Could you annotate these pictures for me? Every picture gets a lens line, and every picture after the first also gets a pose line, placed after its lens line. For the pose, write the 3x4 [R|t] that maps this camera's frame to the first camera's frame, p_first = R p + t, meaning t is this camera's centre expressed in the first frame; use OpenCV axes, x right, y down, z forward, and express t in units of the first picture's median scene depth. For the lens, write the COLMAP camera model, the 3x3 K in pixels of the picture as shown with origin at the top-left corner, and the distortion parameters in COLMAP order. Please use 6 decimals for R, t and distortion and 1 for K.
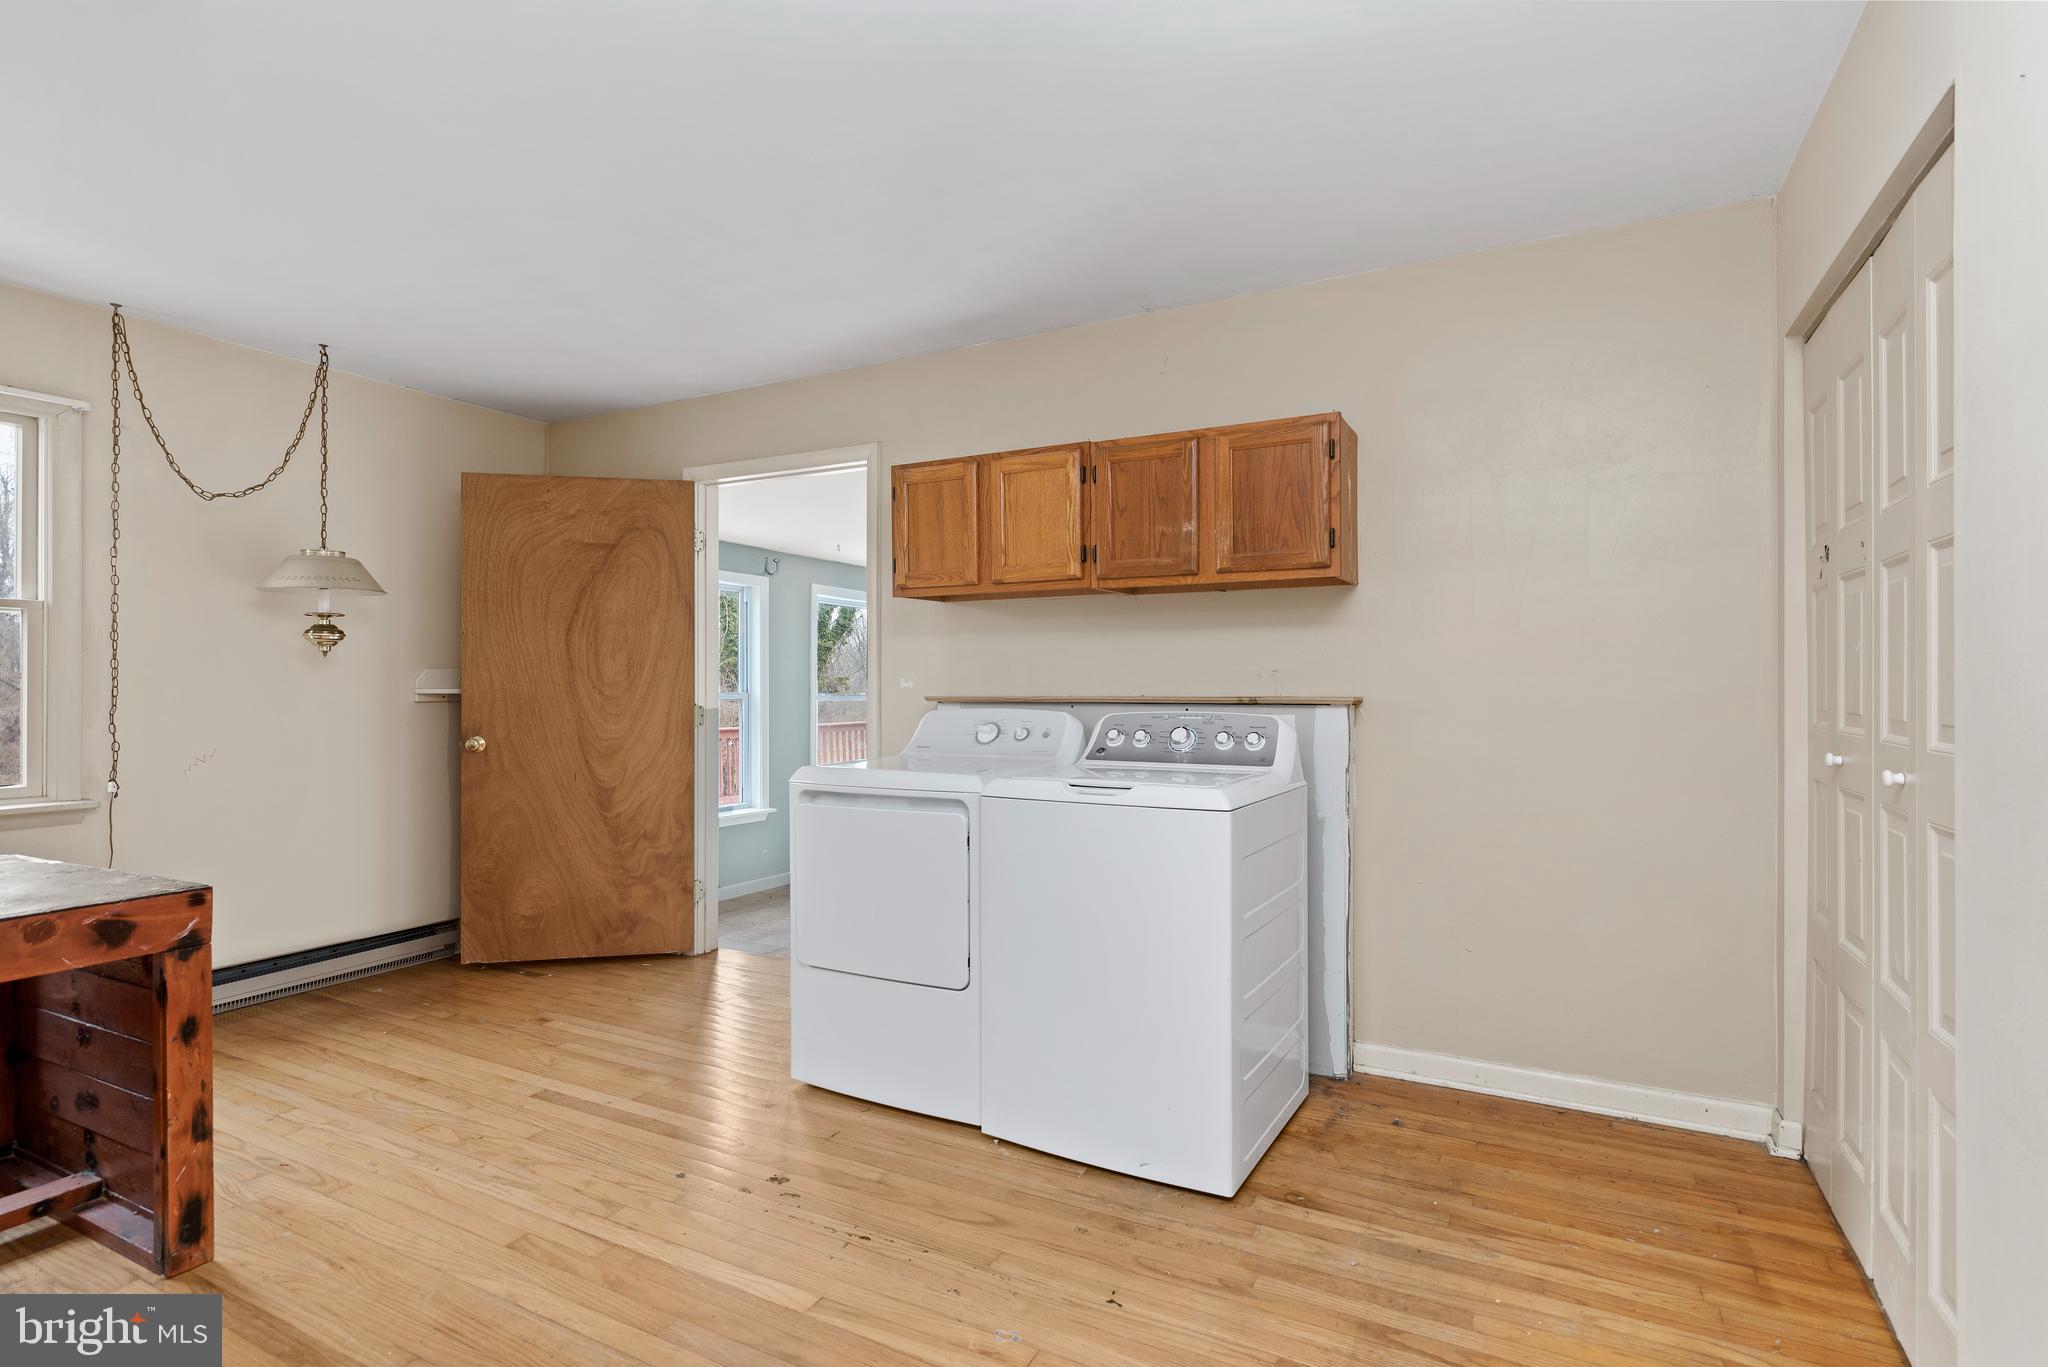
lens RADIAL K [[995.6, 0, 1027.5], [0, 995.6, 685.9], [0, 0, 1]] dist [-0.000504, 0.003509]
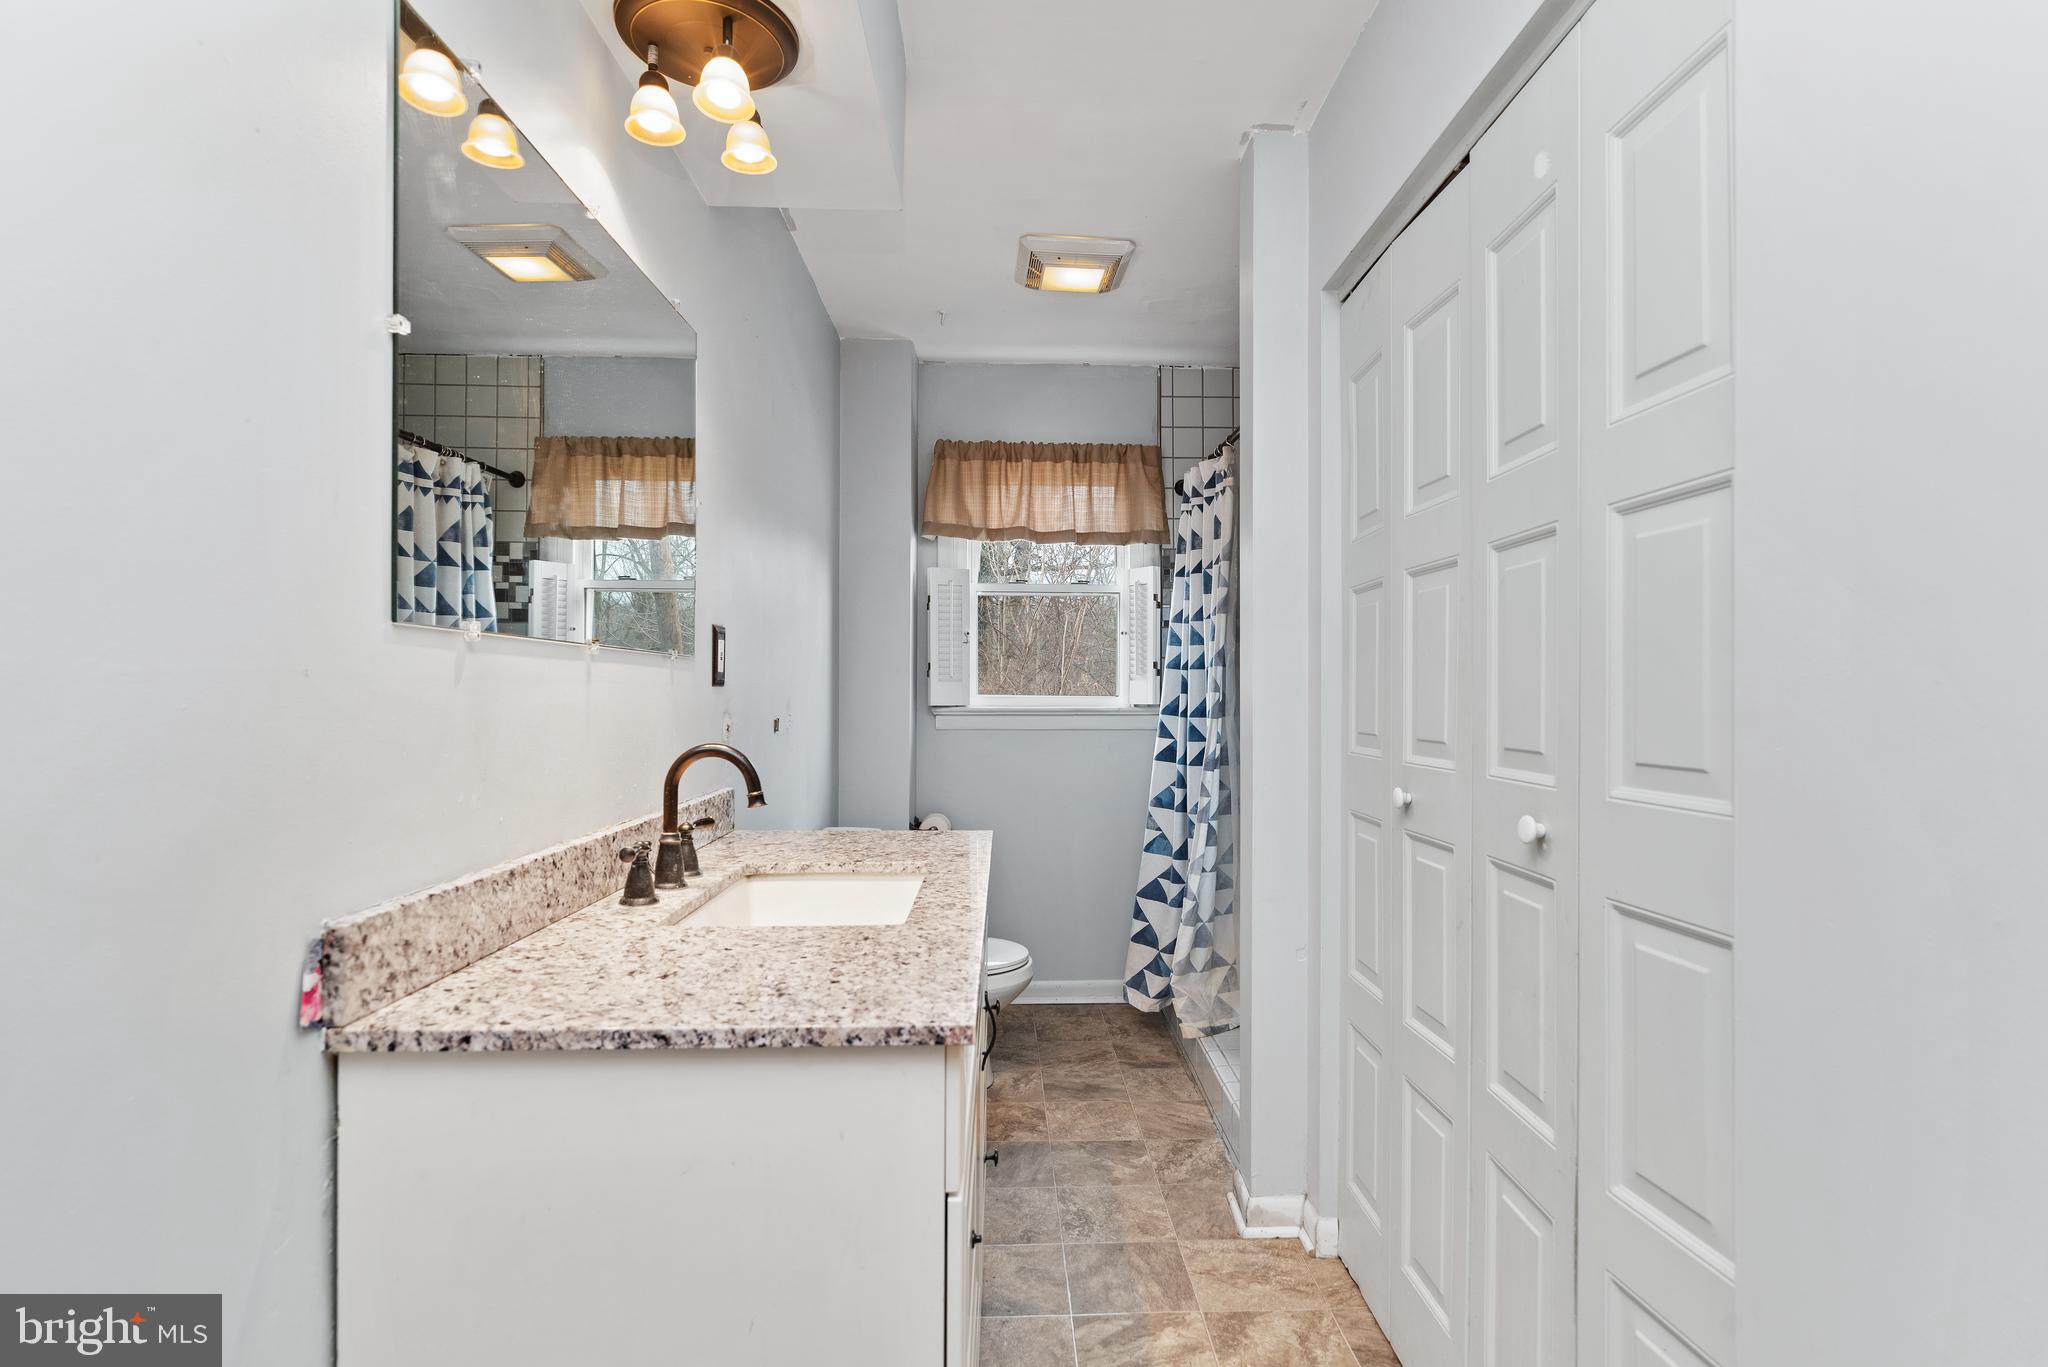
lens RADIAL K [[995.6, 0, 1026.6], [0, 995.6, 689.4], [0, 0, 1]] dist [-0.000504, 0.003509]
pose [[0.875966, -0.000701, 0.482371, 0.136996], [0.001972, 0.999996, -0.002129, -0.011105], [-0.482368, 0.002816, 0.875964, 0.399080]]
